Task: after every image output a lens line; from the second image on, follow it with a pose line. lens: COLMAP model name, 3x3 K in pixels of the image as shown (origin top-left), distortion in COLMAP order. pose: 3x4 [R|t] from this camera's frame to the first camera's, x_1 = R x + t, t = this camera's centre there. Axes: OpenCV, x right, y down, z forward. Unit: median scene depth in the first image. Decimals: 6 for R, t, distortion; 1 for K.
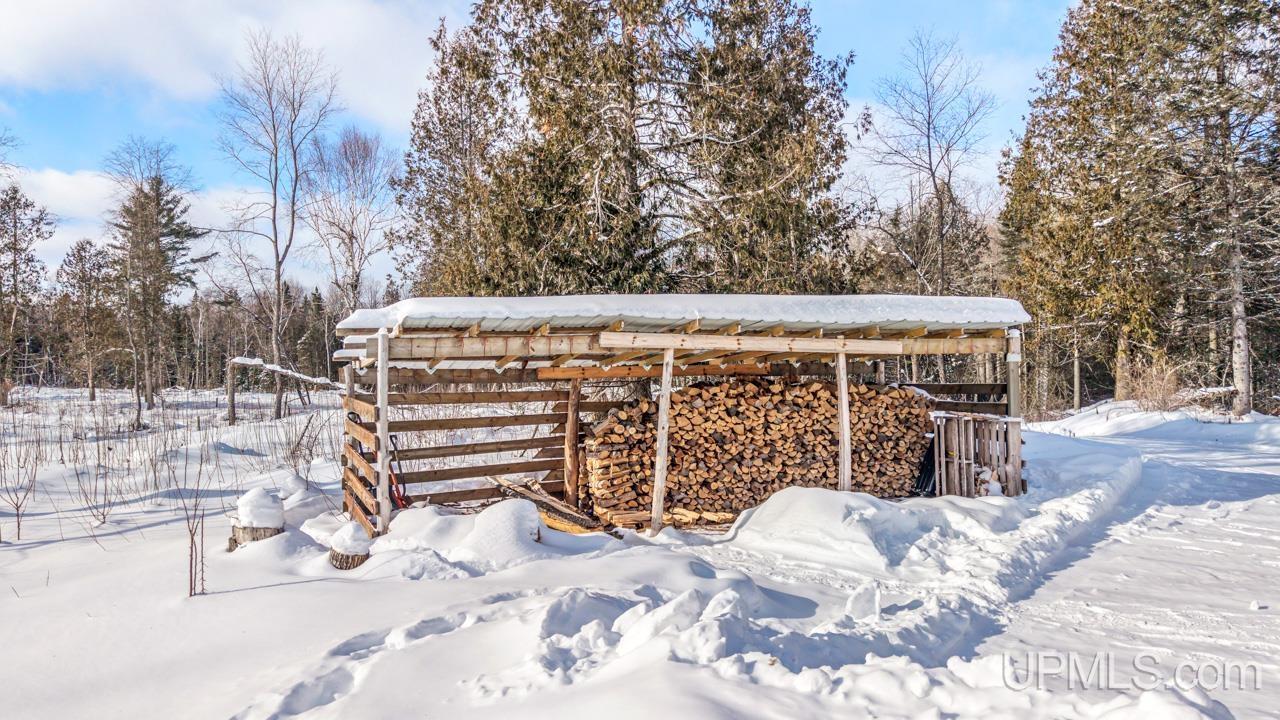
lens RADIAL K [[904.5, 0, 640.0], [0, 904.5, 360.0], [0, 0, 1]] dist [0.000028, -0.000031]
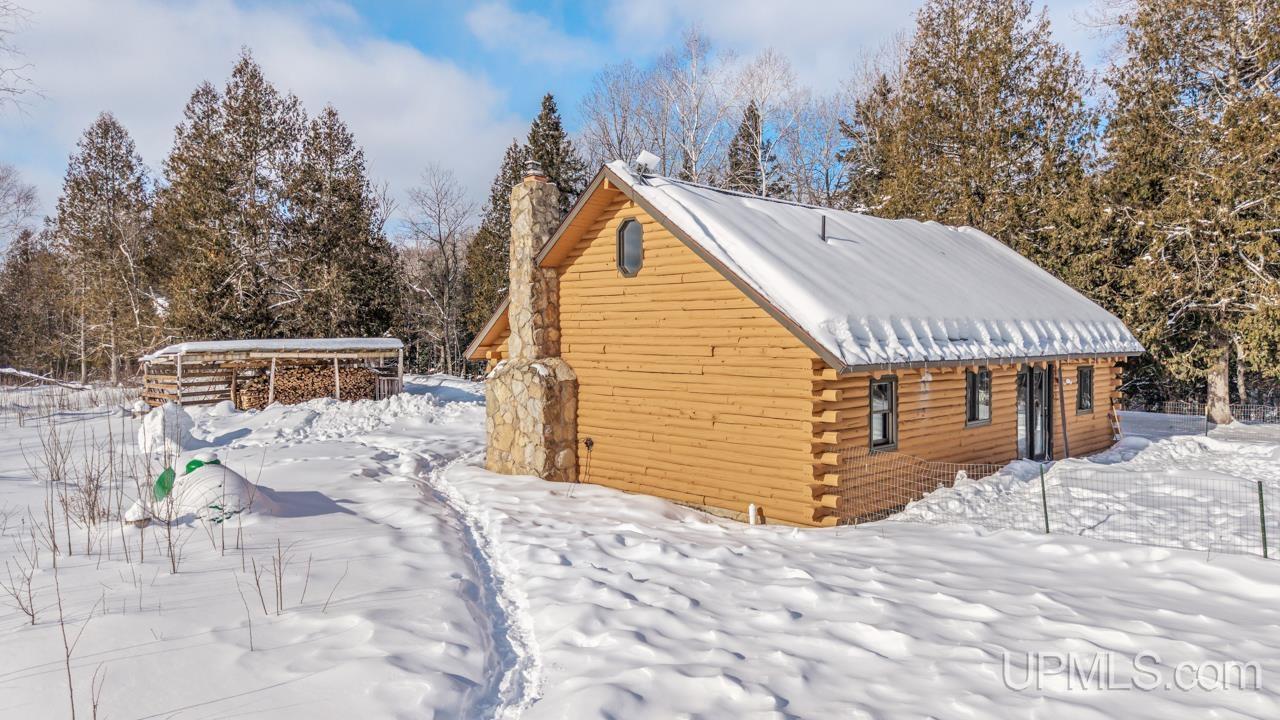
lens RADIAL K [[817.4, 0, 640.0], [0, 817.4, 360.0], [0, 0, 1]] dist [0.002890, 0.000520]
pose [[0.901629, -0.007905, 0.432438, -0.039288], [0.000947, 0.999867, 0.016302, -0.038909], [-0.432509, -0.014289, 0.901516, -1.691593]]
